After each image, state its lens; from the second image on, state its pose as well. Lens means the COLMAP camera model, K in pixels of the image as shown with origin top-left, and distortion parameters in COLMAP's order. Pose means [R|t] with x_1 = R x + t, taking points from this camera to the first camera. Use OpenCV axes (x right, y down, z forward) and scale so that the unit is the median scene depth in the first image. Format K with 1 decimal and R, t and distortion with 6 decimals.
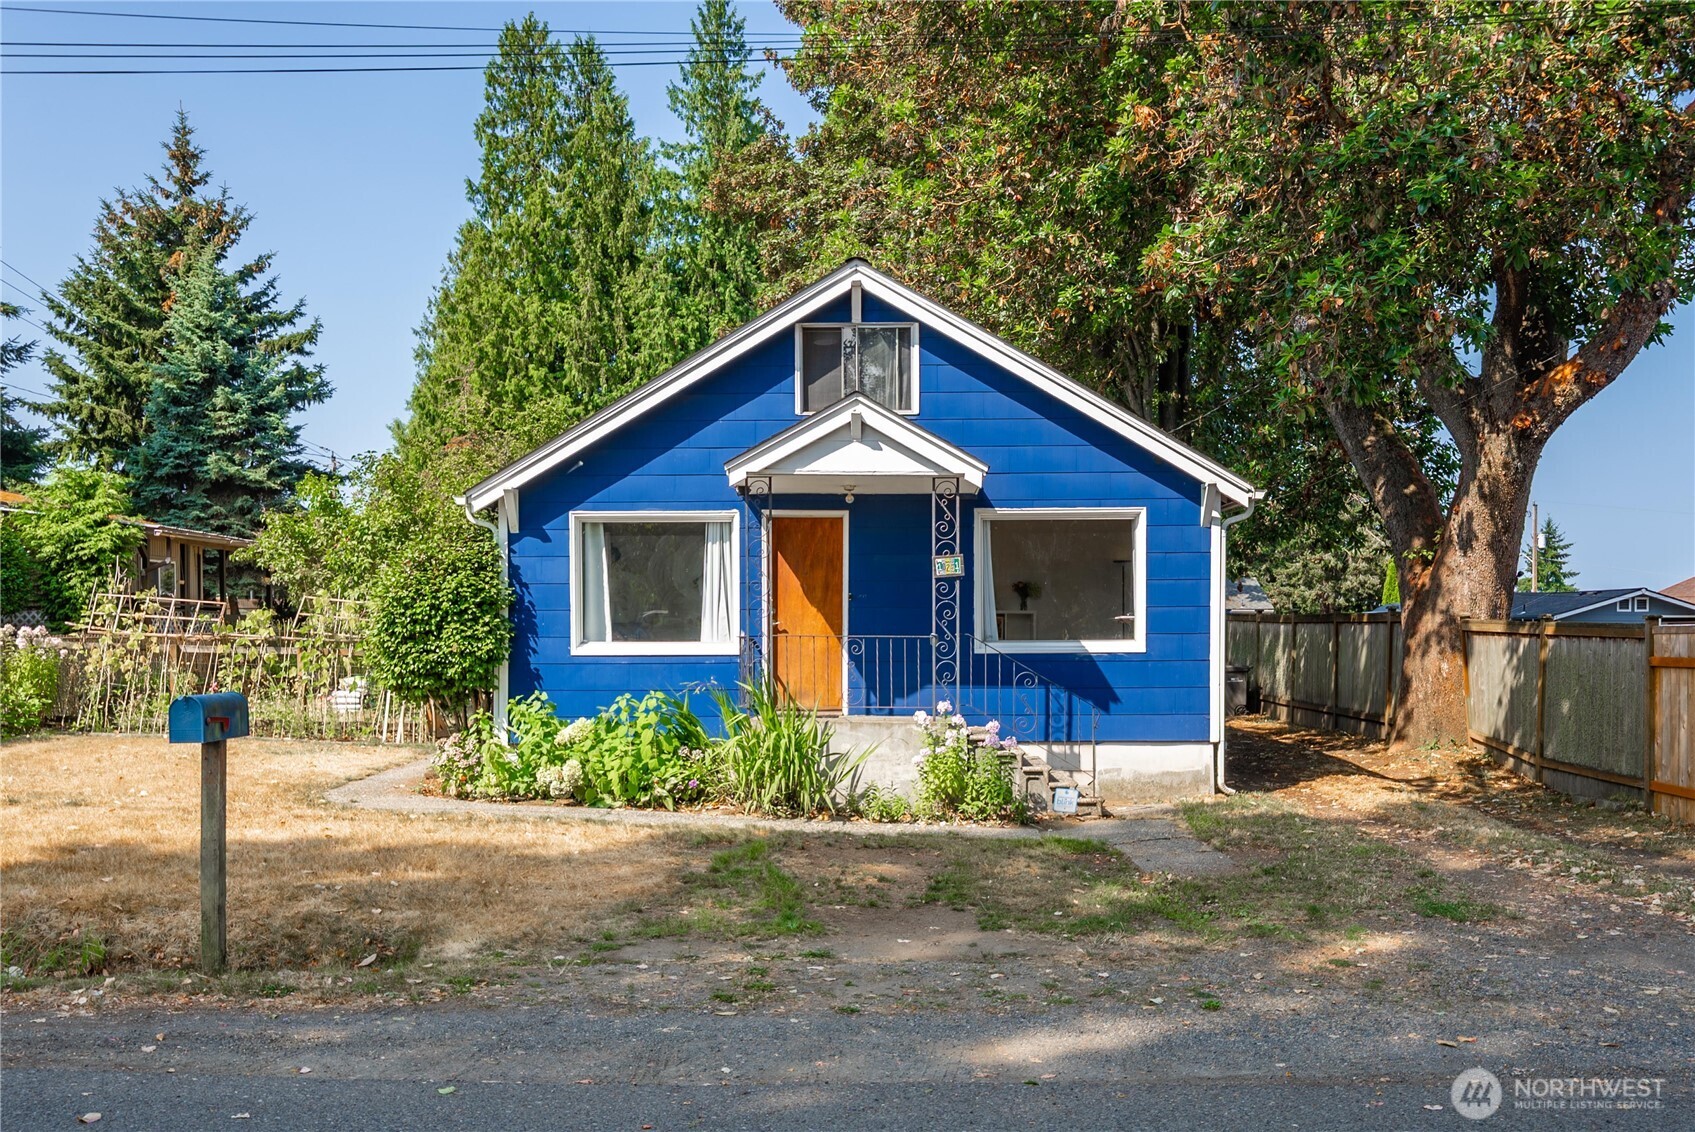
lens RADIAL K [[1450.3, 0, 866.0], [0, 1450.3, 690.1], [0, 0, 1]] dist [-0.016618, 0.014092]
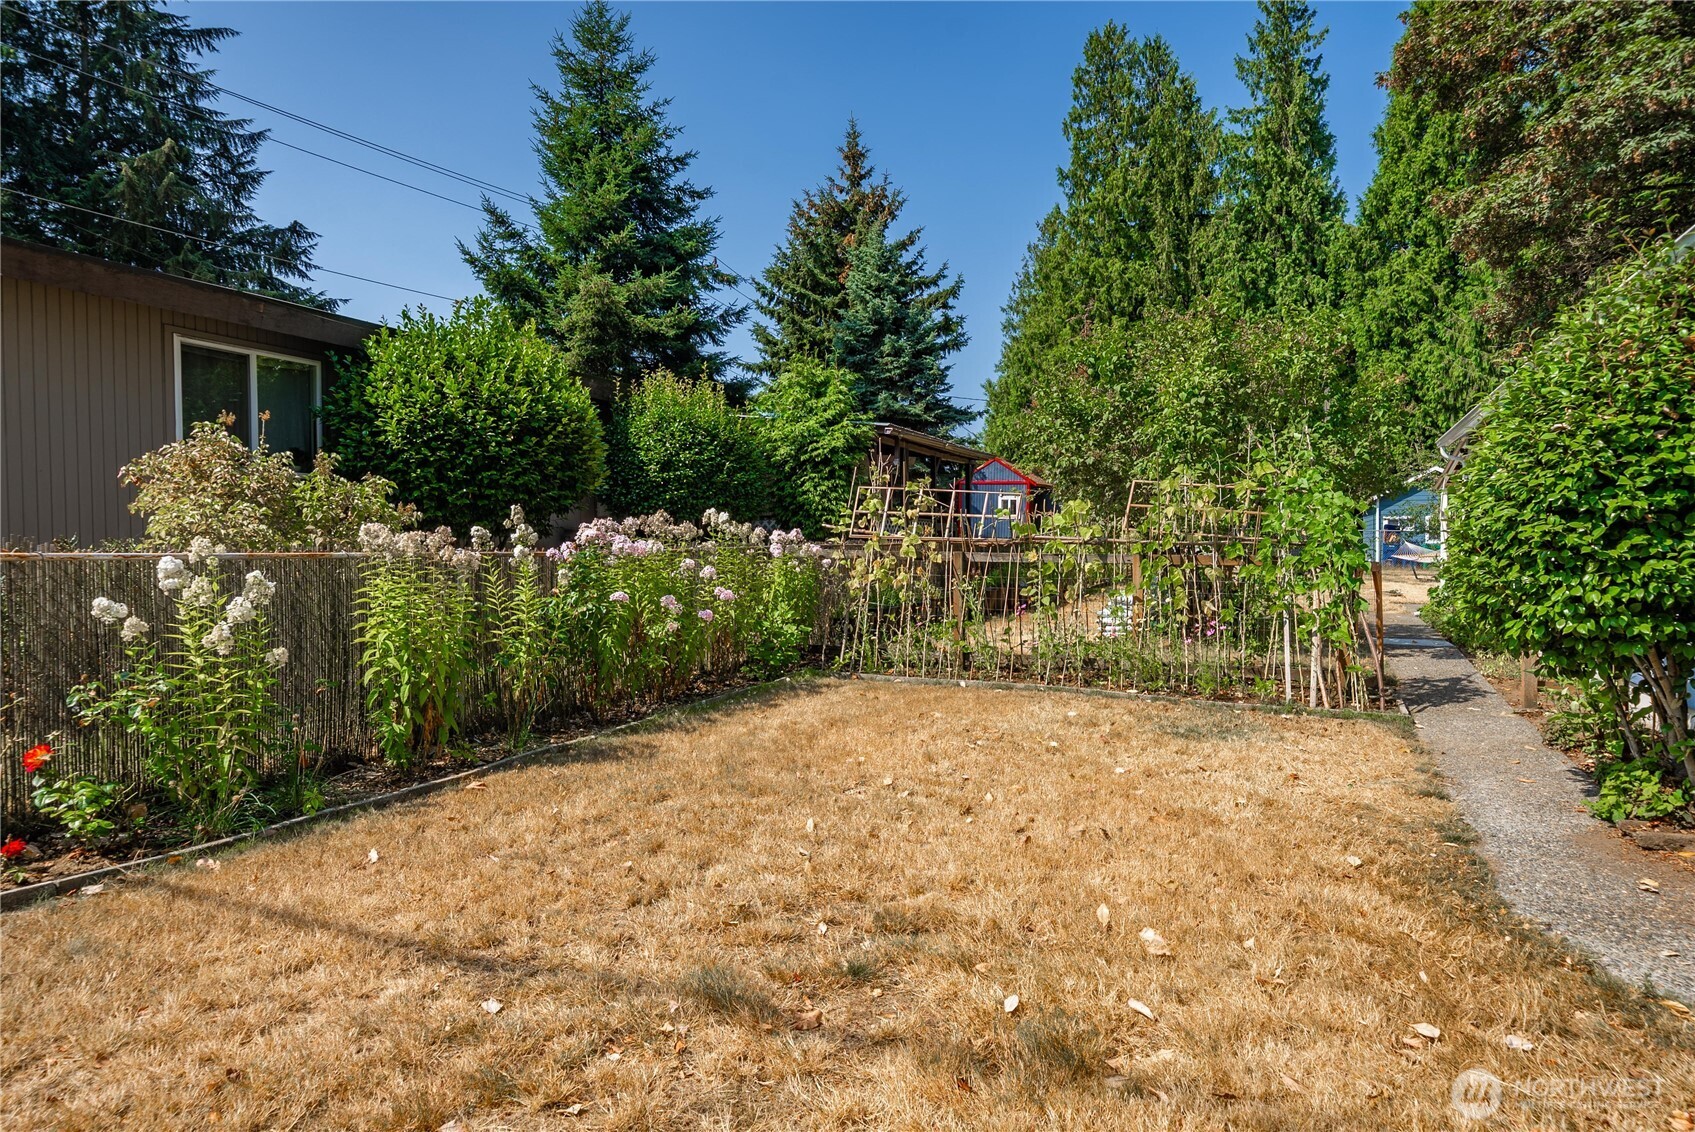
lens RADIAL K [[1038.4, 0, 844.5], [0, 1038.4, 580.0], [0, 0, 1]] dist [0.002366, -0.001363]
pose [[0.915807, 0.001468, -0.401616, -0.135083], [-0.004936, 0.999959, -0.007600, -0.005400], [0.401589, 0.008942, 0.915777, 0.209692]]
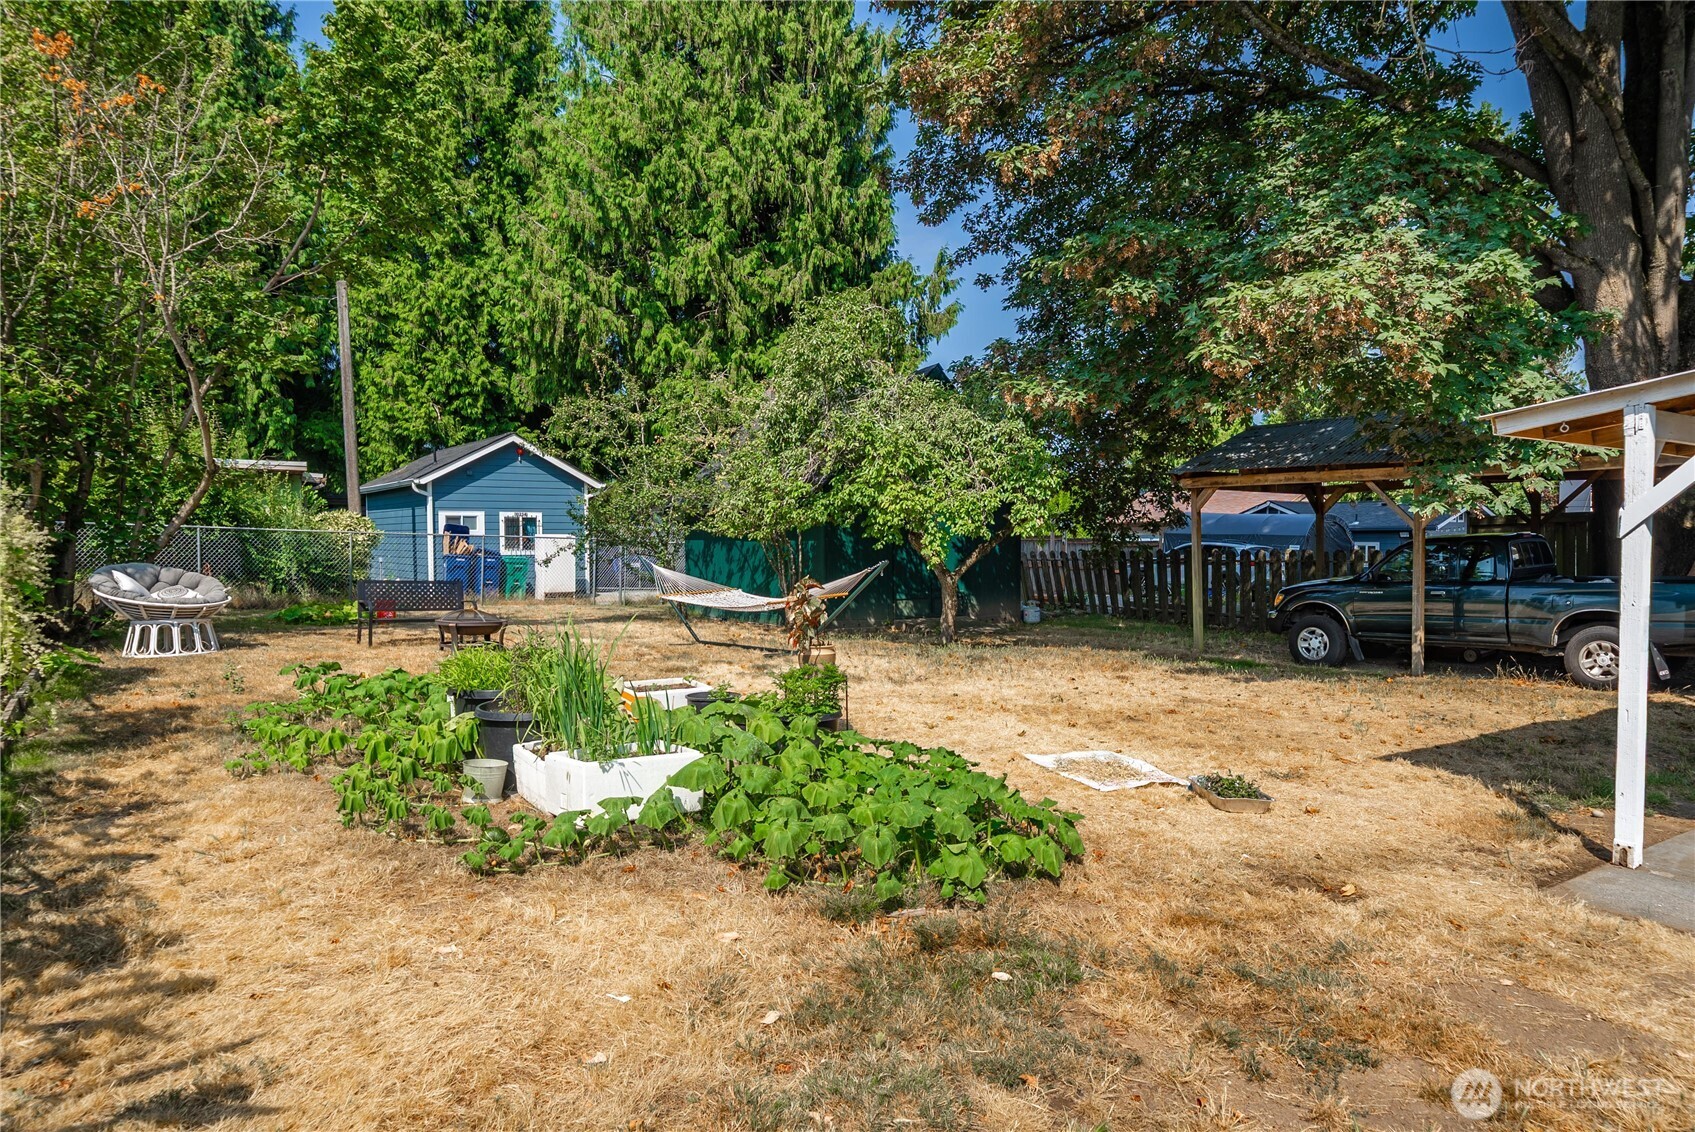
lens RADIAL K [[1038.4, 0, 857.8], [0, 1038.4, 574.6], [0, 0, 1]] dist [0.002366, -0.001363]
pose [[0.817465, -0.025398, 0.575418, -0.206115], [0.028133, 0.999596, 0.004153, -0.032541], [-0.575291, 0.012794, 0.817849, 0.655634]]
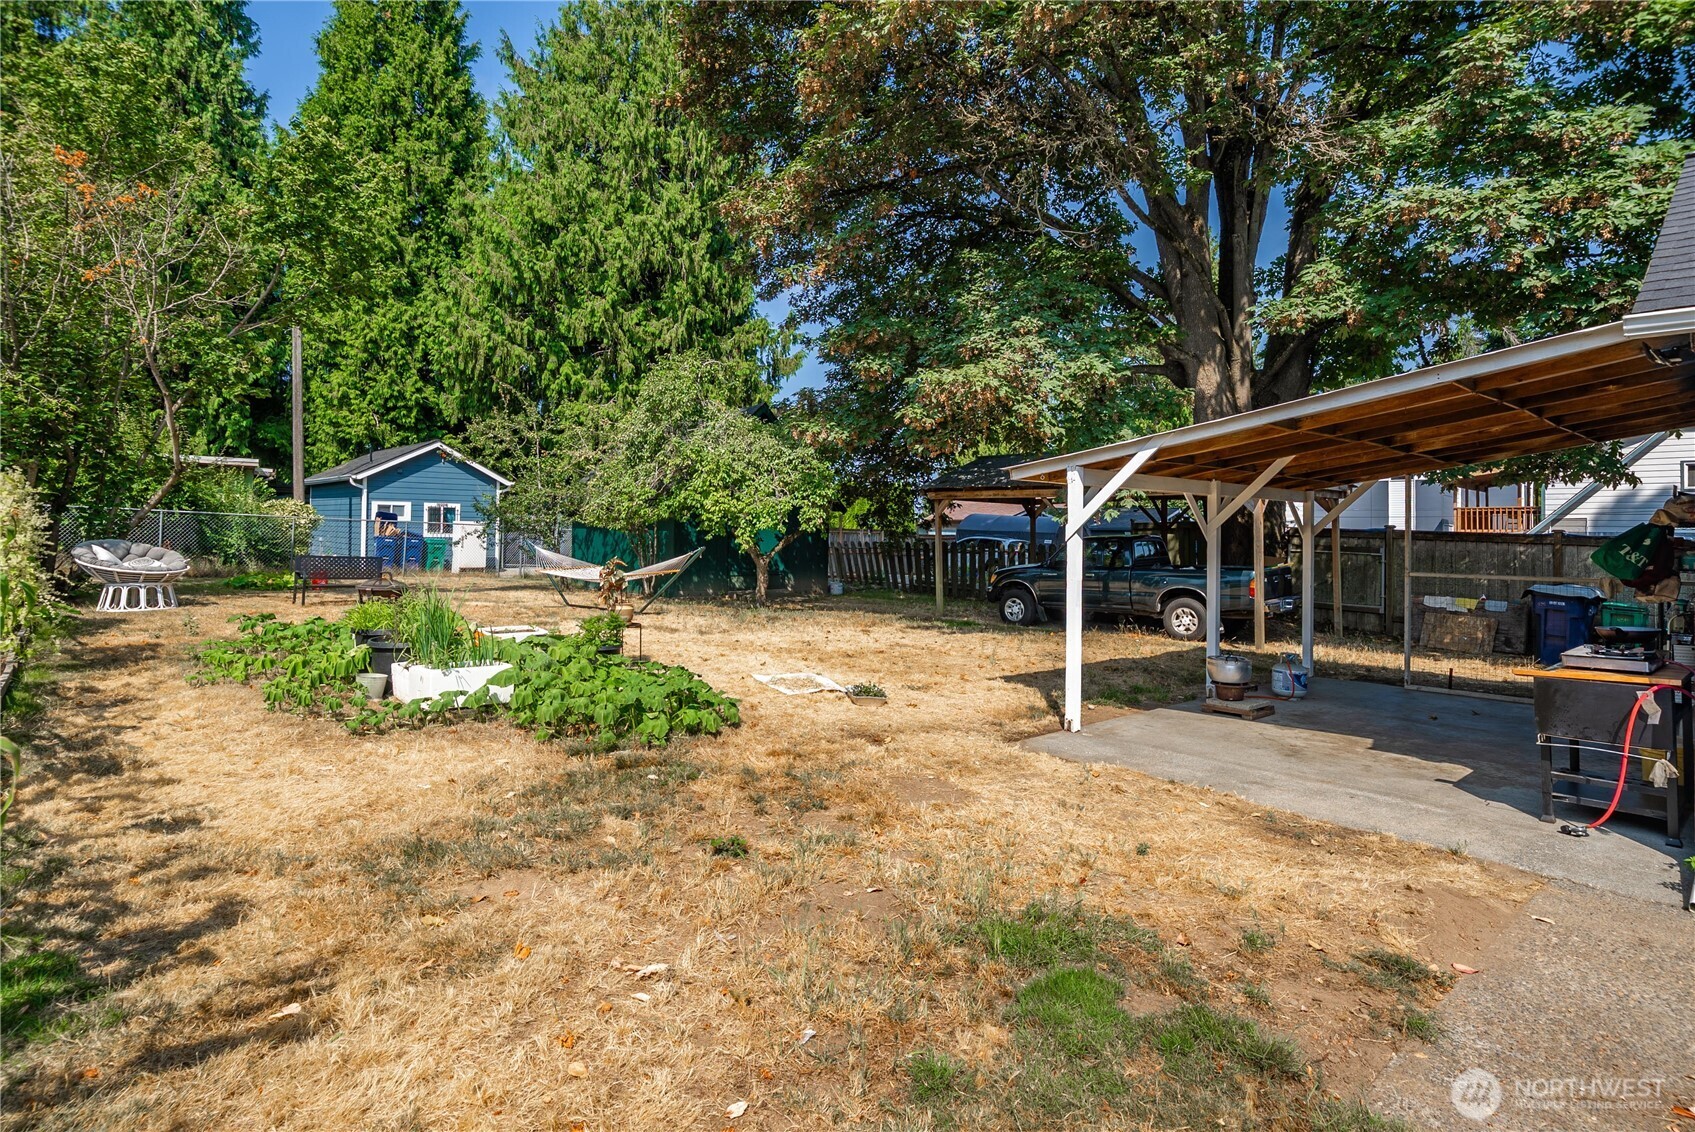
lens RADIAL K [[856.9, 0, 868.4], [0, 856.9, 513.4], [0, 0, 1]] dist [-0.000021, 0.000237]
pose [[0.734544, 0.021413, 0.678223, -0.213669], [0.012804, 0.998887, -0.045405, -0.031947], [-0.678440, 0.042036, 0.733452, 0.588641]]
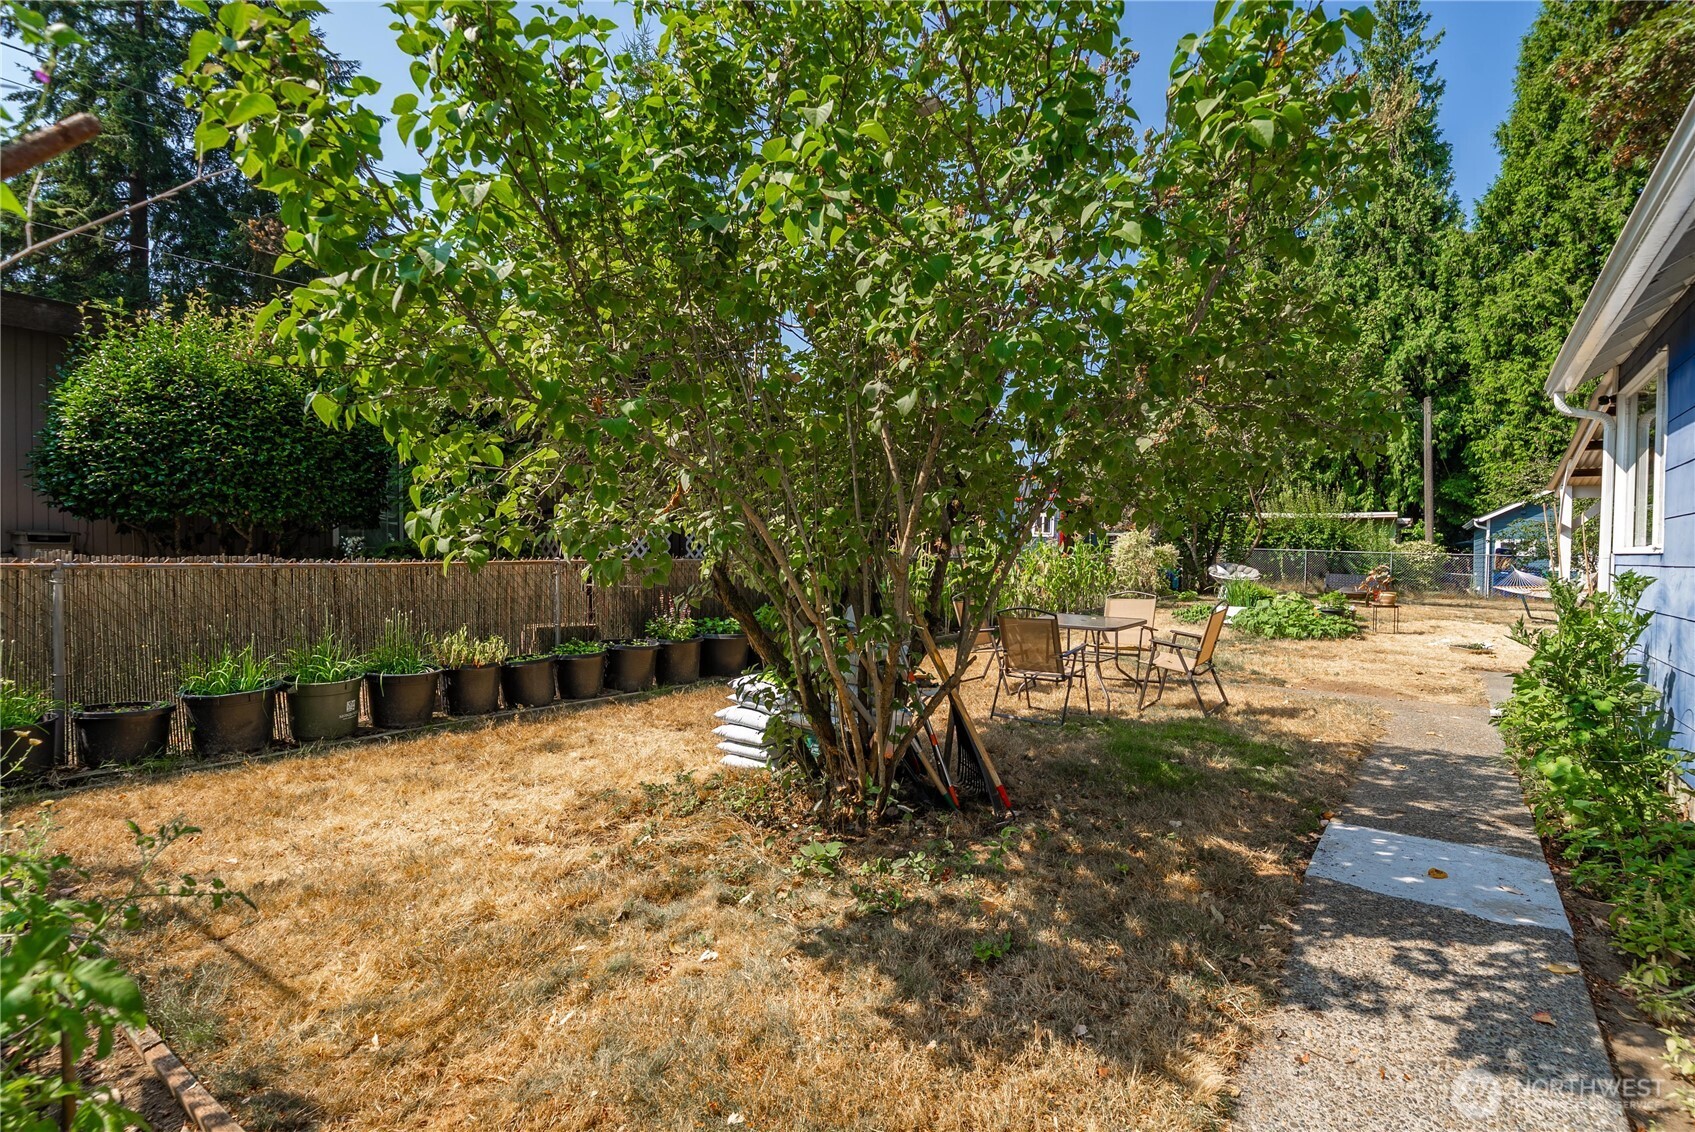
lens RADIAL K [[814.7, 0, 846.6], [0, 814.7, 578.5], [0, 0, 1]] dist [0.002402, 0.000770]
pose [[0.813074, 0.016271, -0.581933, -0.108581], [-0.030757, 0.999414, -0.015029, -0.014817], [0.581347, 0.030119, 0.813098, 0.424694]]
